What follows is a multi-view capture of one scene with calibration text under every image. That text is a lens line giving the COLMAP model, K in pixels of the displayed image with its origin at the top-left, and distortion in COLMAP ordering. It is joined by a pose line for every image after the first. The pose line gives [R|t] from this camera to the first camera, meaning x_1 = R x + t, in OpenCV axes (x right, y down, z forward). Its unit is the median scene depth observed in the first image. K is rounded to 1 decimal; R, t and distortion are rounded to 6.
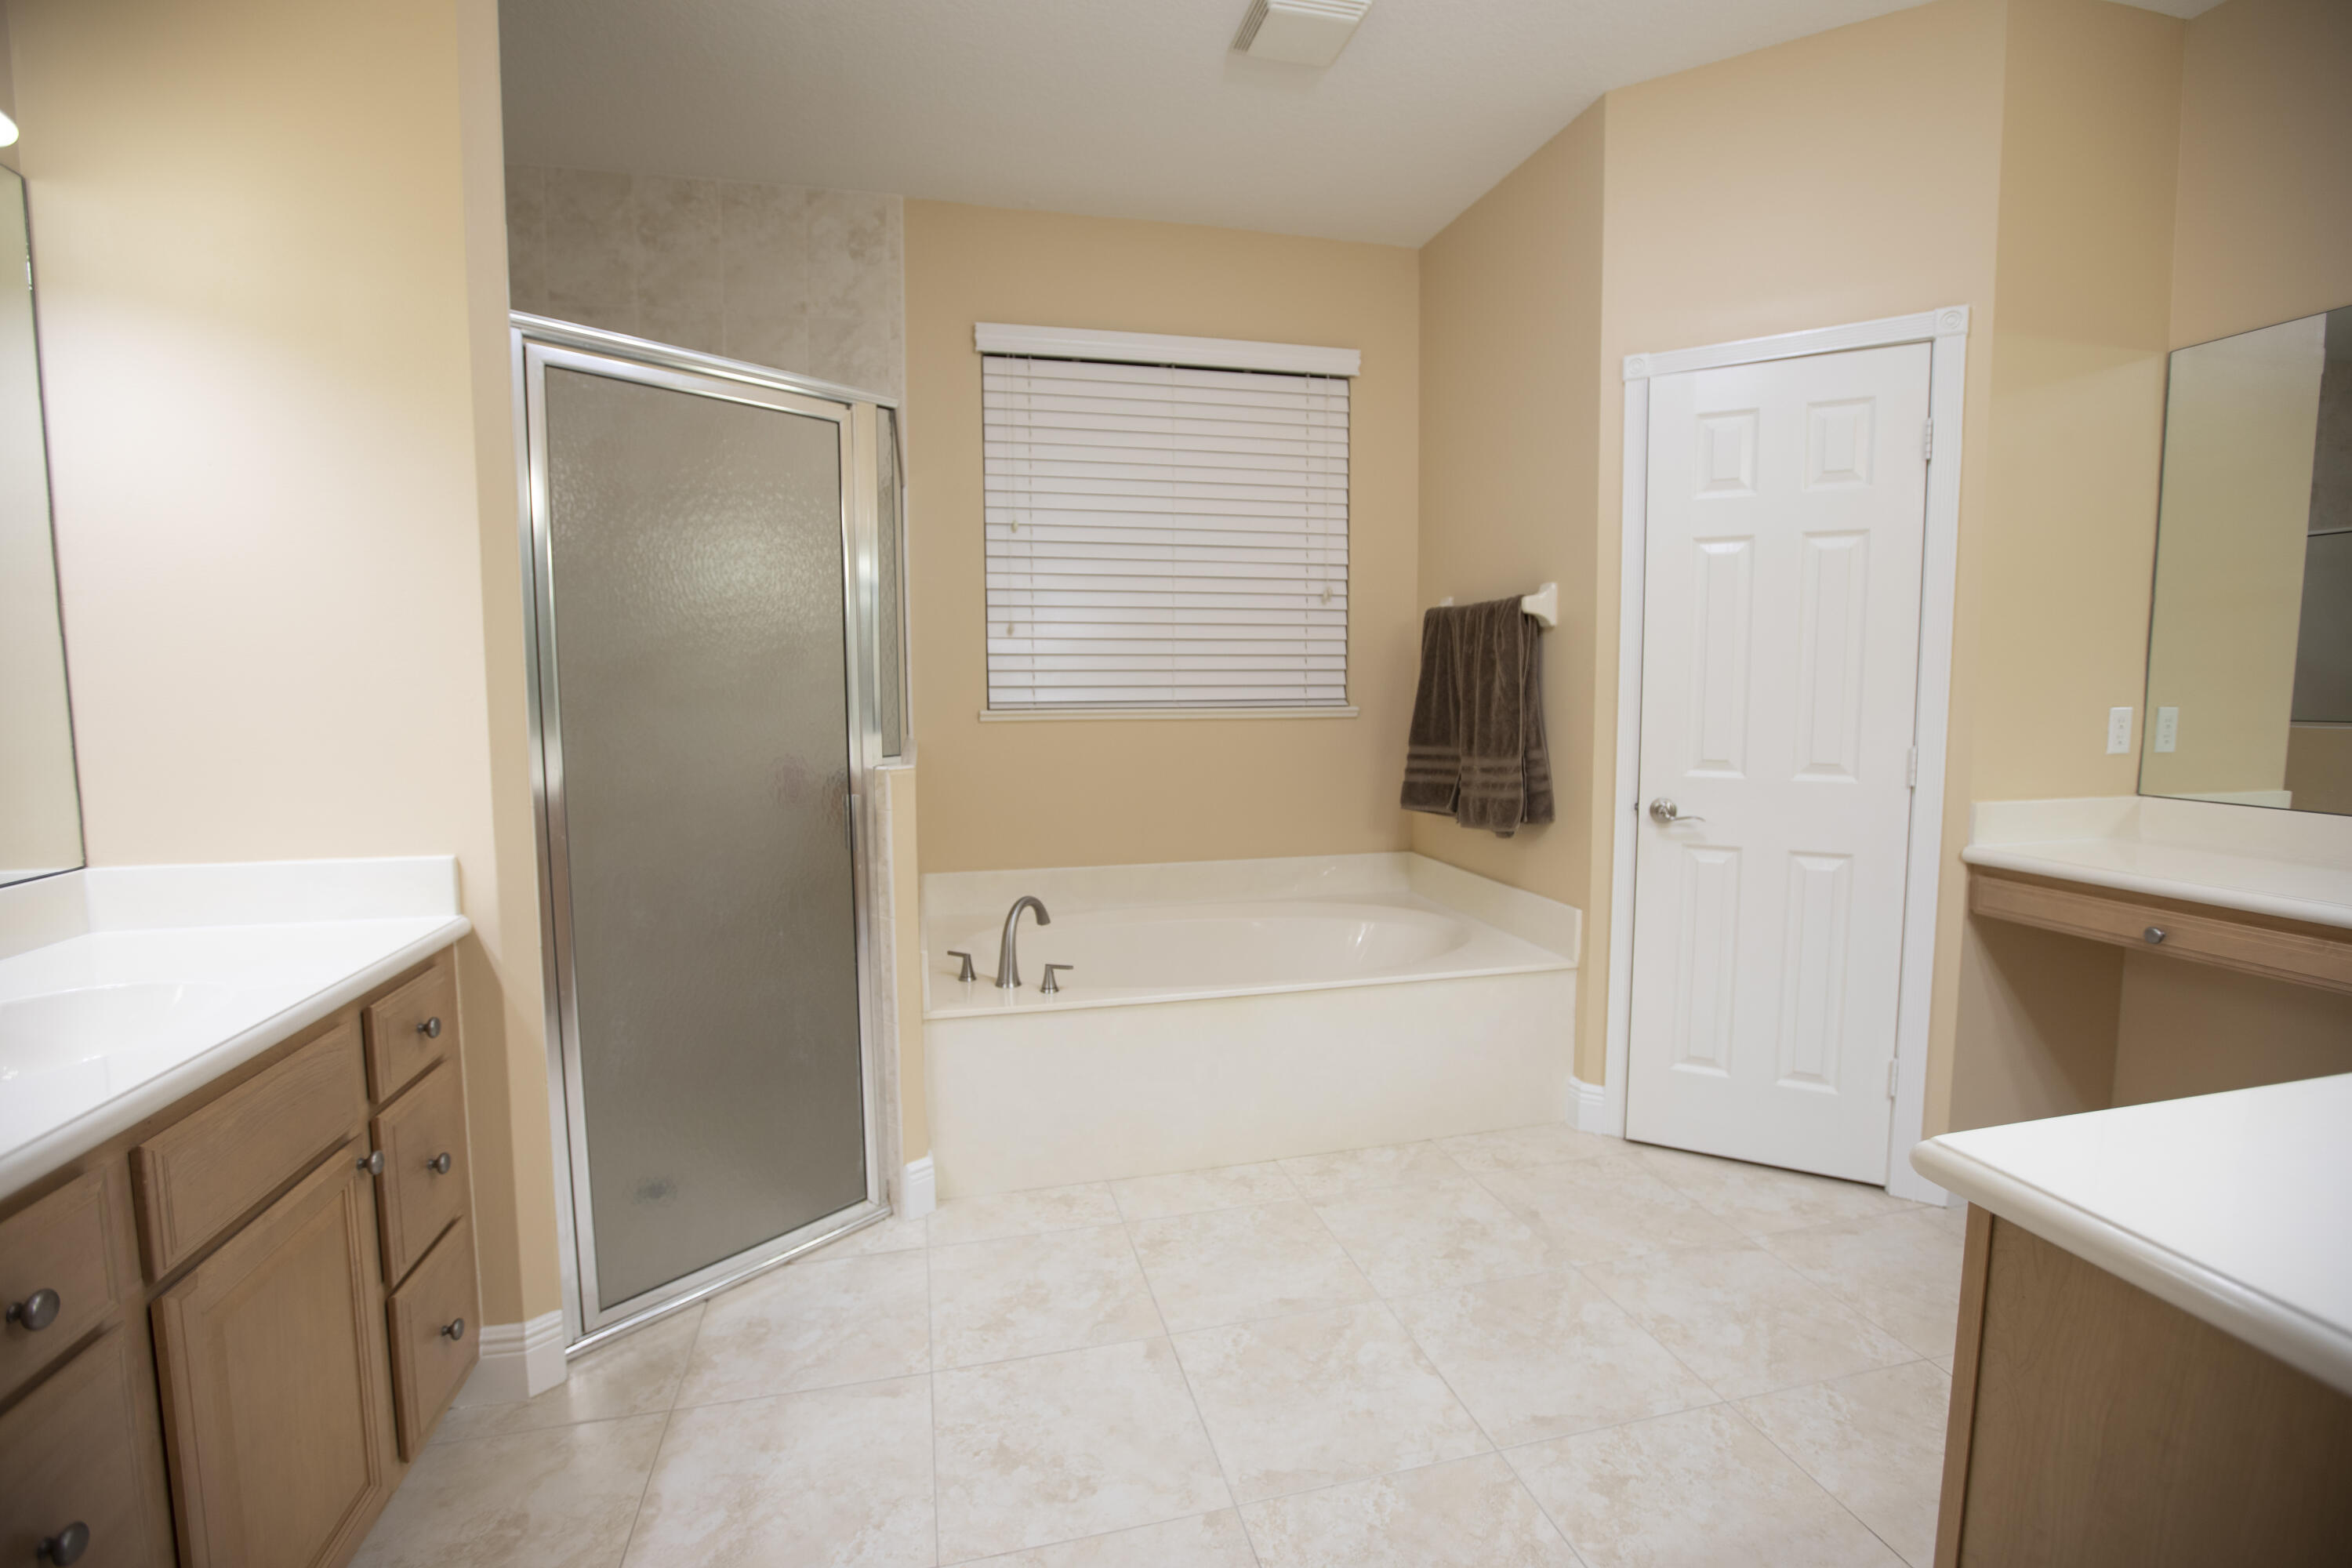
lens RADIAL K [[1080.2, 0, 1174.8], [0, 1080.2, 774.9], [0, 0, 1]] dist [-0.027738, 0.006657]
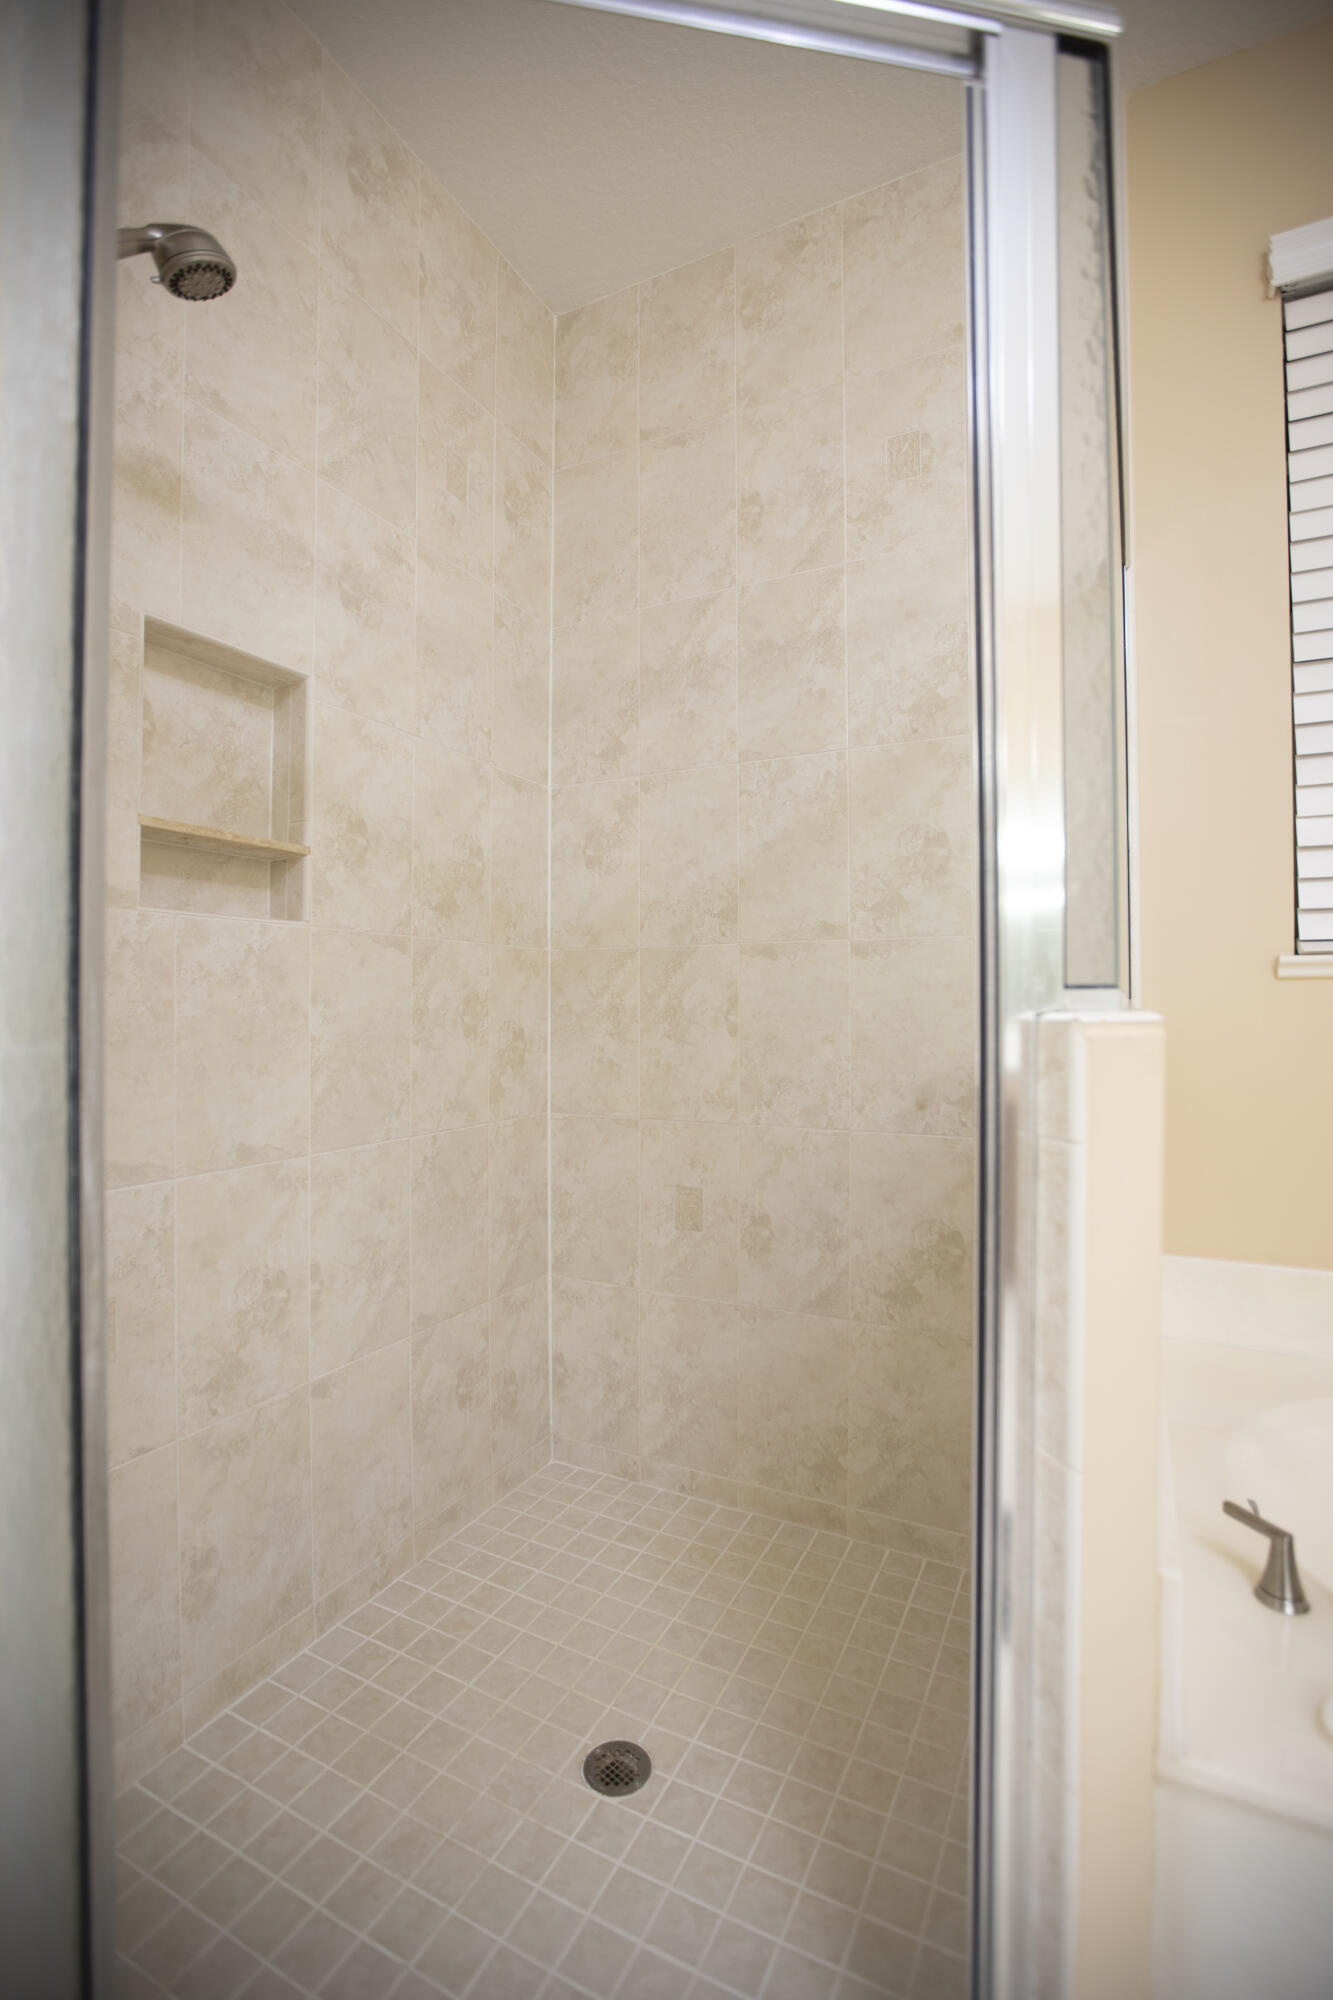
lens RADIAL K [[918.6, 0, 673.3], [0, 918.6, 991.8], [0, 0, 1]] dist [-0.027738, 0.006657]
pose [[0.769206, -0.005152, -0.638980, -0.172556], [-0.063653, 0.994376, -0.084643, 0.017336], [0.635822, 0.105781, 0.764553, 0.671283]]
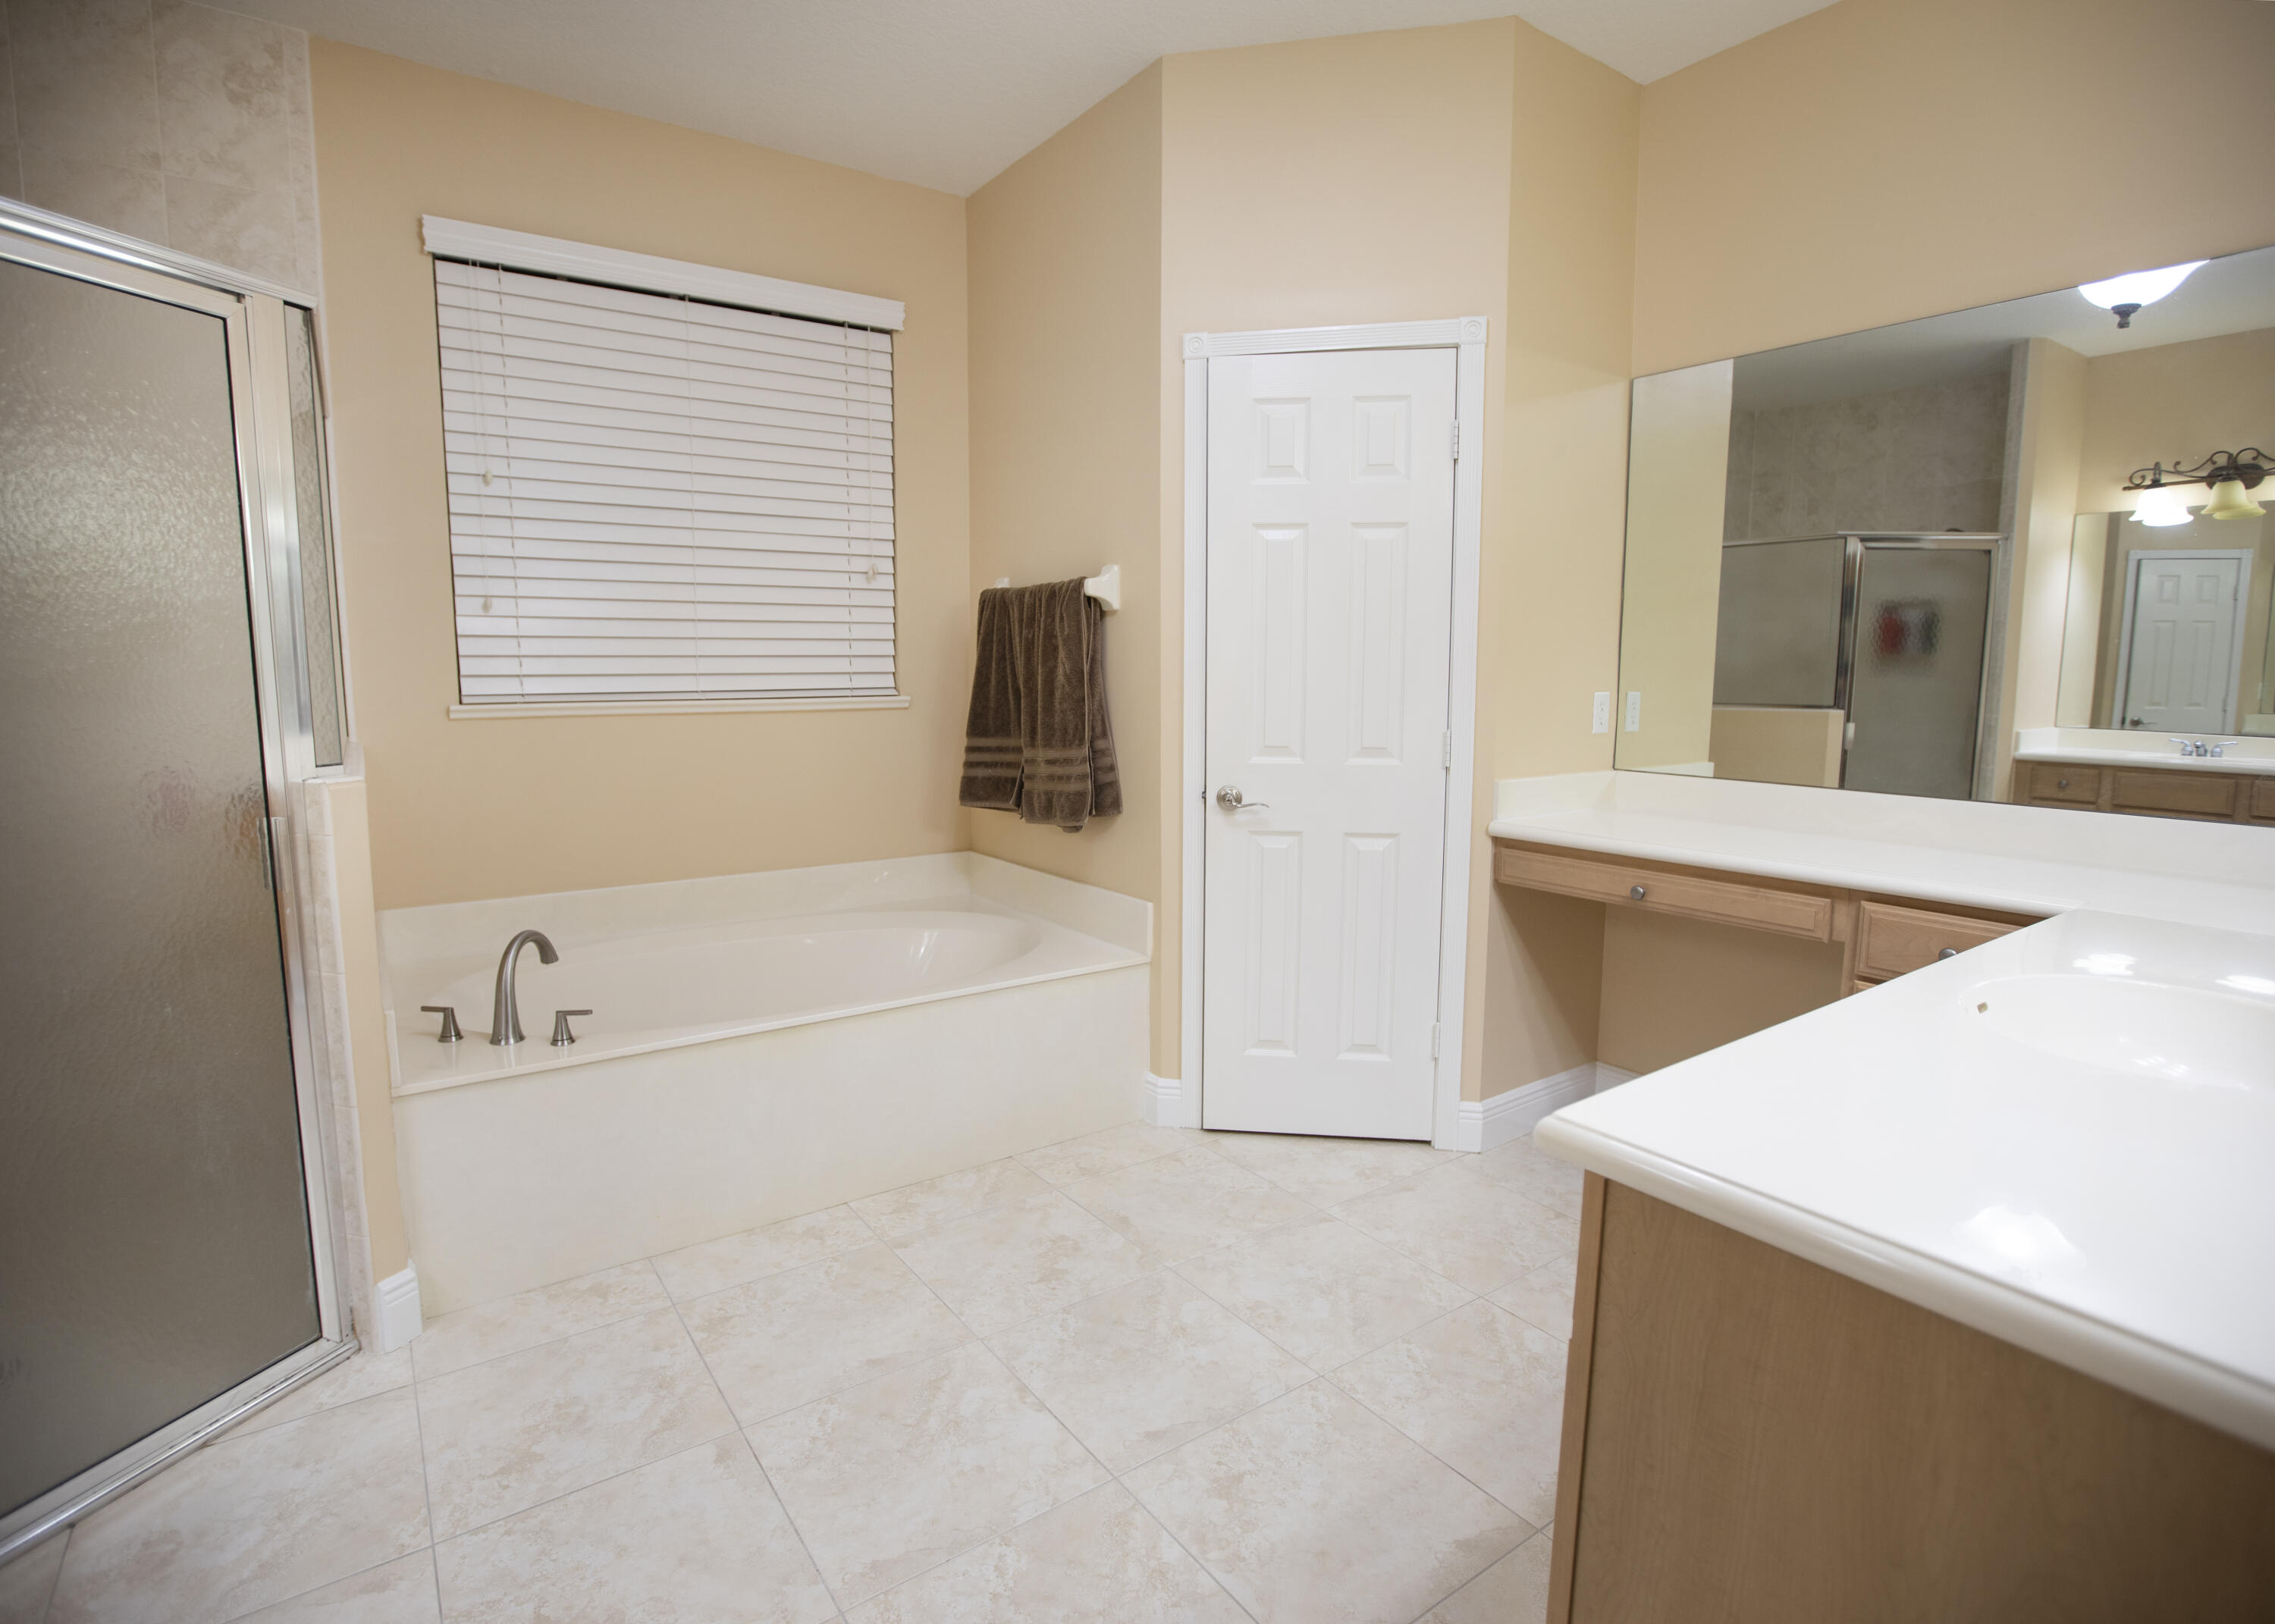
lens RADIAL K [[1147.4, 0, 1115.6], [0, 1147.4, 802.5], [0, 0, 1]] dist [-0.039737, 0.017153]
pose [[0.936004, -0.038244, 0.349904, -0.018989], [0.028167, 0.999030, 0.033846, -0.002036], [-0.350859, -0.021824, 0.936174, 0.044710]]
